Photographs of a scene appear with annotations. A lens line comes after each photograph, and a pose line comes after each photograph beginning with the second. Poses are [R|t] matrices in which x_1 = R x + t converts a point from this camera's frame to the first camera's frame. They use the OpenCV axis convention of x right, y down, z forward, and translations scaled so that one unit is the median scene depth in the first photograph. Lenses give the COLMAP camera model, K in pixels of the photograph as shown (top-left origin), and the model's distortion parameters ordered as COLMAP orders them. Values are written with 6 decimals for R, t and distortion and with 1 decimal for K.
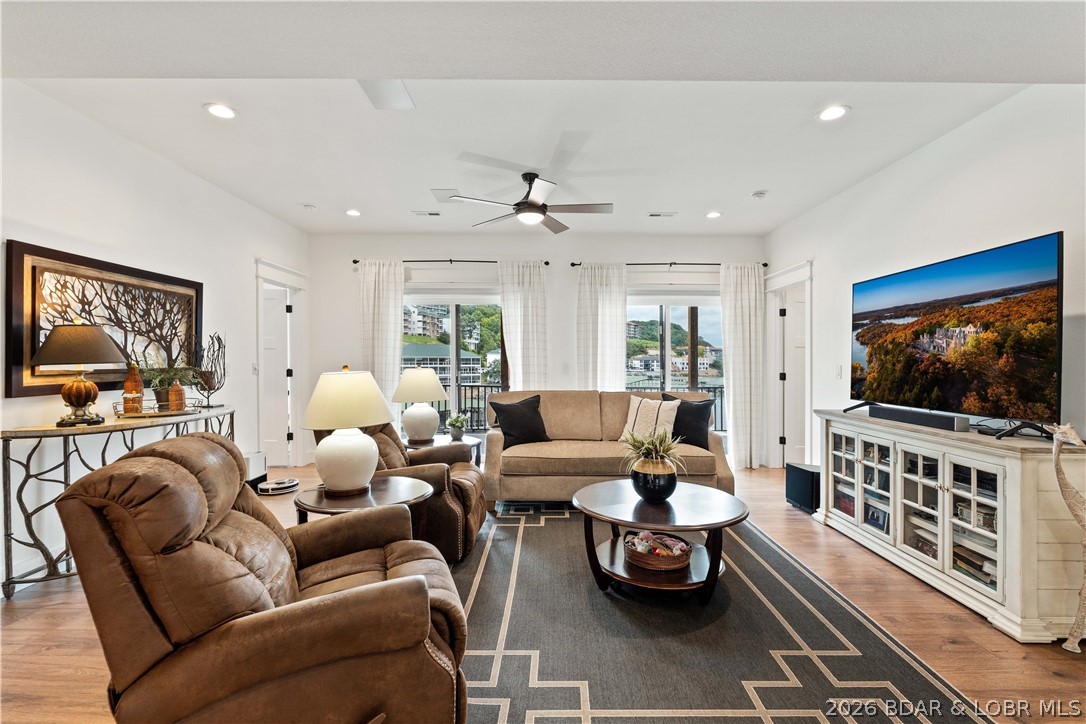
lens RADIAL K [[495.5, 0, 543.0], [0, 495.5, 362.0], [0, 0, 1]] dist [-0.002072, 0.000513]
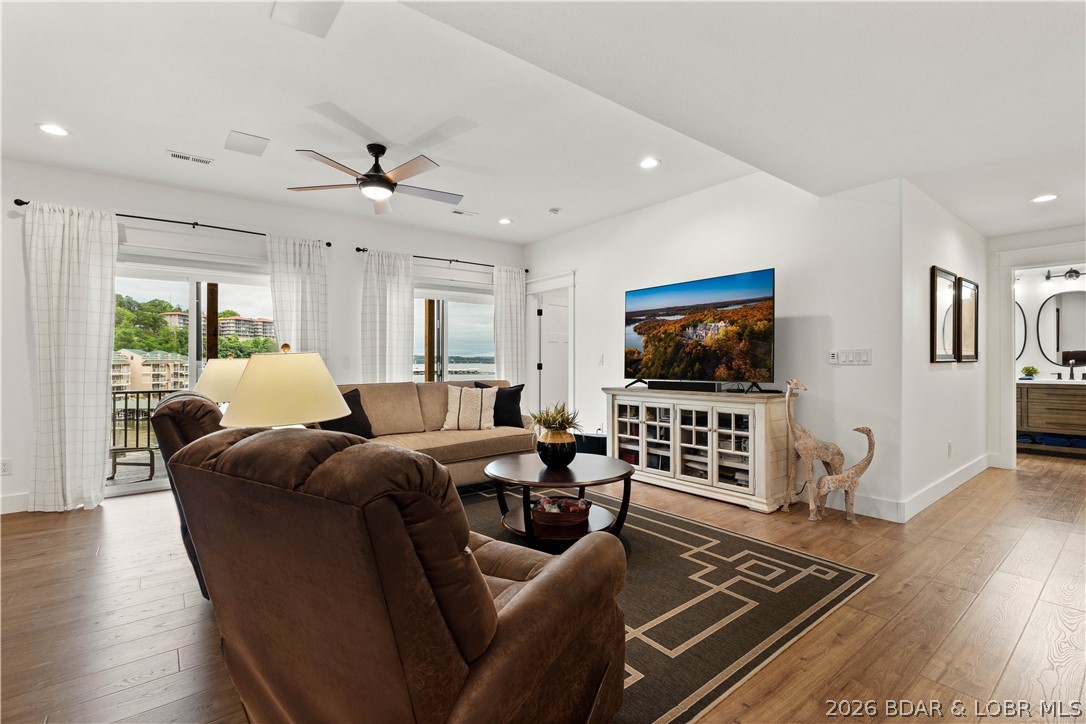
lens RADIAL K [[494.3, 0, 539.2], [0, 494.3, 374.1], [0, 0, 1]] dist [-0.008525, -0.000297]
pose [[0.788694, -0.026684, 0.614206, -0.424256], [0.016475, 0.999616, 0.022273, 0.035336], [-0.614565, -0.007448, 0.788831, 0.117510]]
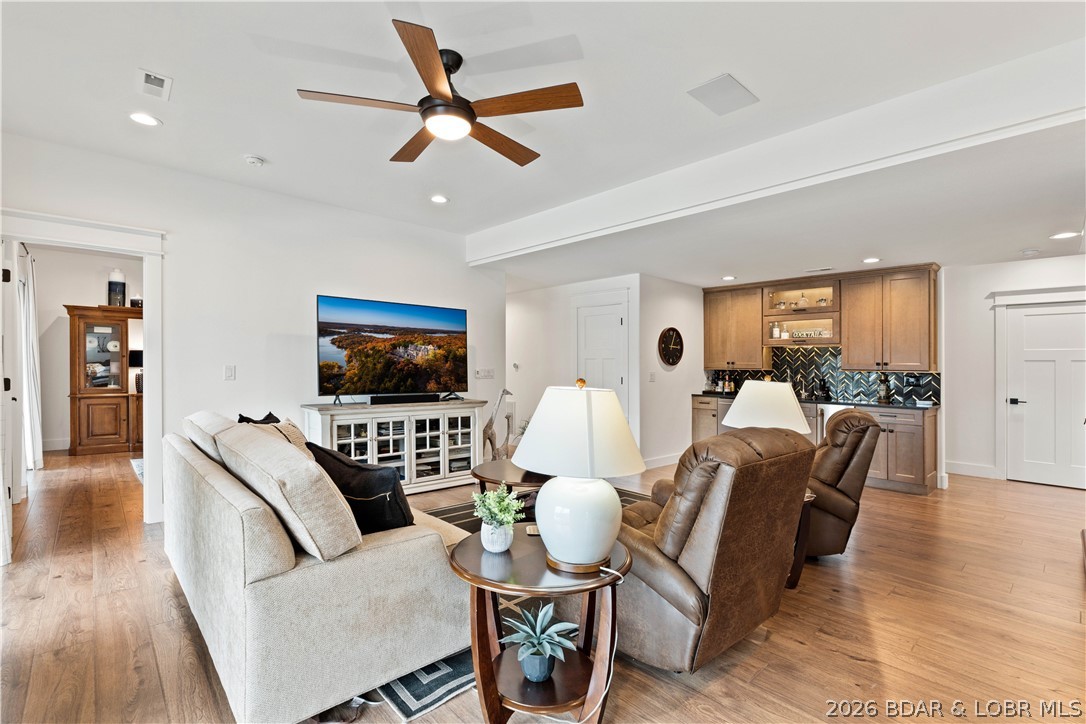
lens RADIAL K [[491.7, 0, 547.0], [0, 491.7, 360.4], [0, 0, 1]] dist [-0.006733, -0.000062]
pose [[-0.670041, -0.003839, 0.742314, -0.679769], [-0.012497, 0.999903, -0.006109, -0.010048], [-0.742219, -0.013370, -0.670024, 1.604532]]
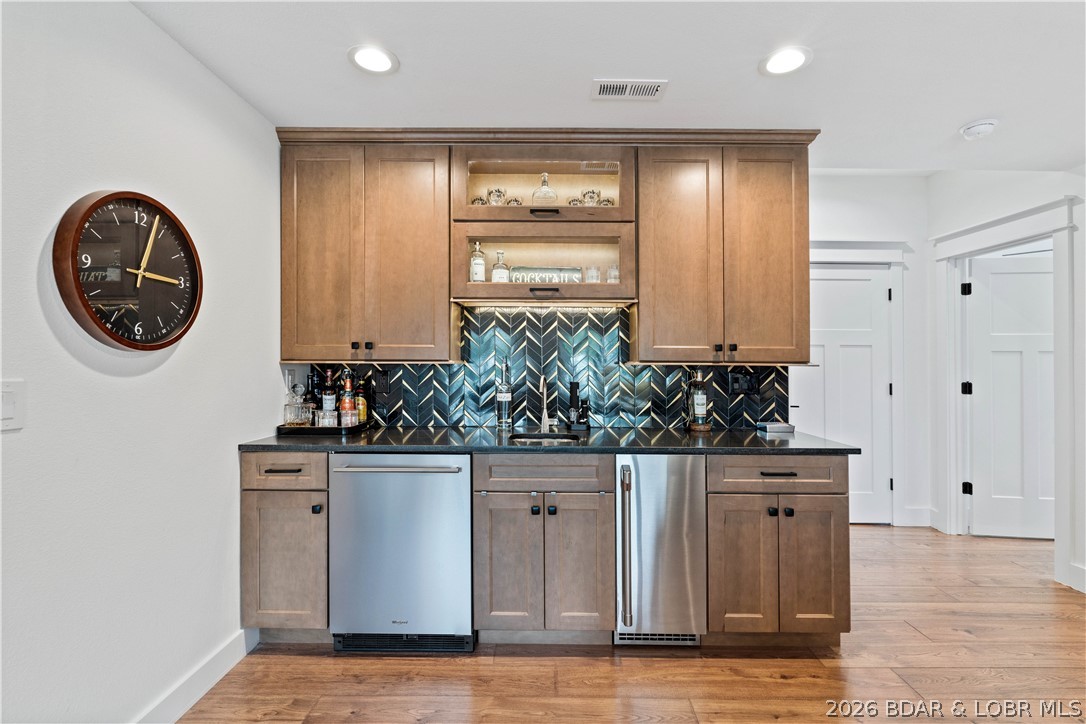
lens RADIAL K [[491.7, 0, 547.0], [0, 491.7, 360.4], [0, 0, 1]] dist [-0.006733, -0.000062]
pose [[-0.999816, -0.009368, 0.016759, 0.045904], [-0.009302, 0.999949, 0.004024, -0.004213], [-0.016796, 0.003867, -0.999851, 0.380649]]
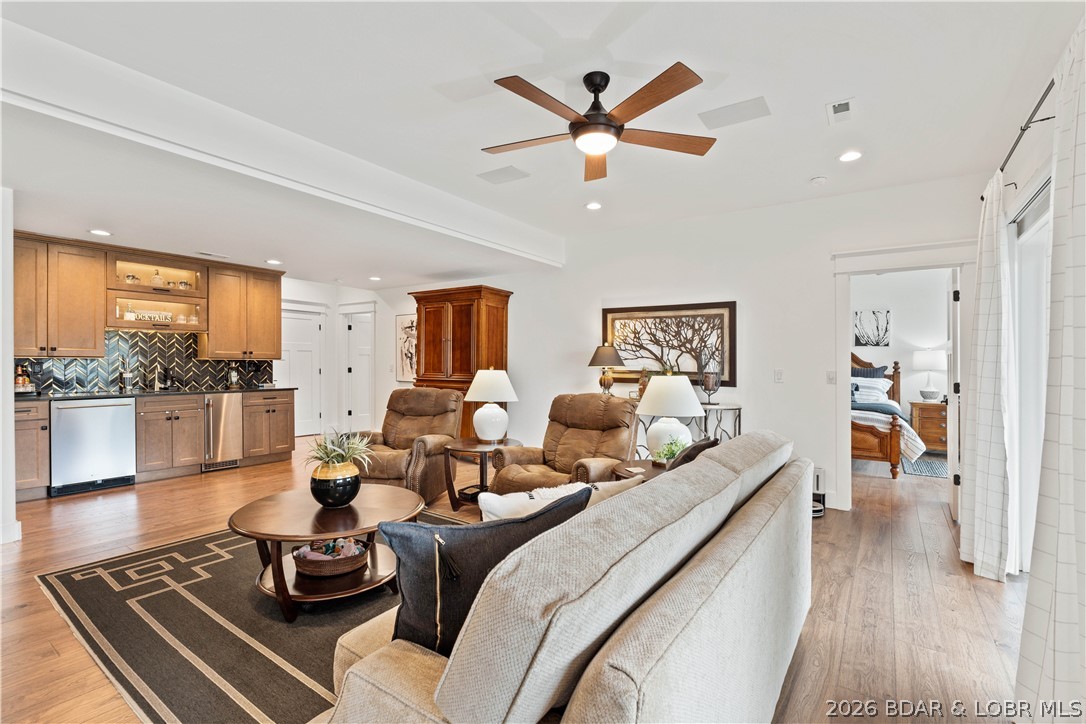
lens RADIAL K [[495.5, 0, 543.0], [0, 495.5, 362.0], [0, 0, 1]] dist [-0.002072, 0.000513]
pose [[-0.573388, -0.010746, -0.819214, 0.679545], [-0.017501, 0.999846, -0.000865, -0.006233], [0.819097, 0.013841, -0.573488, 1.619579]]
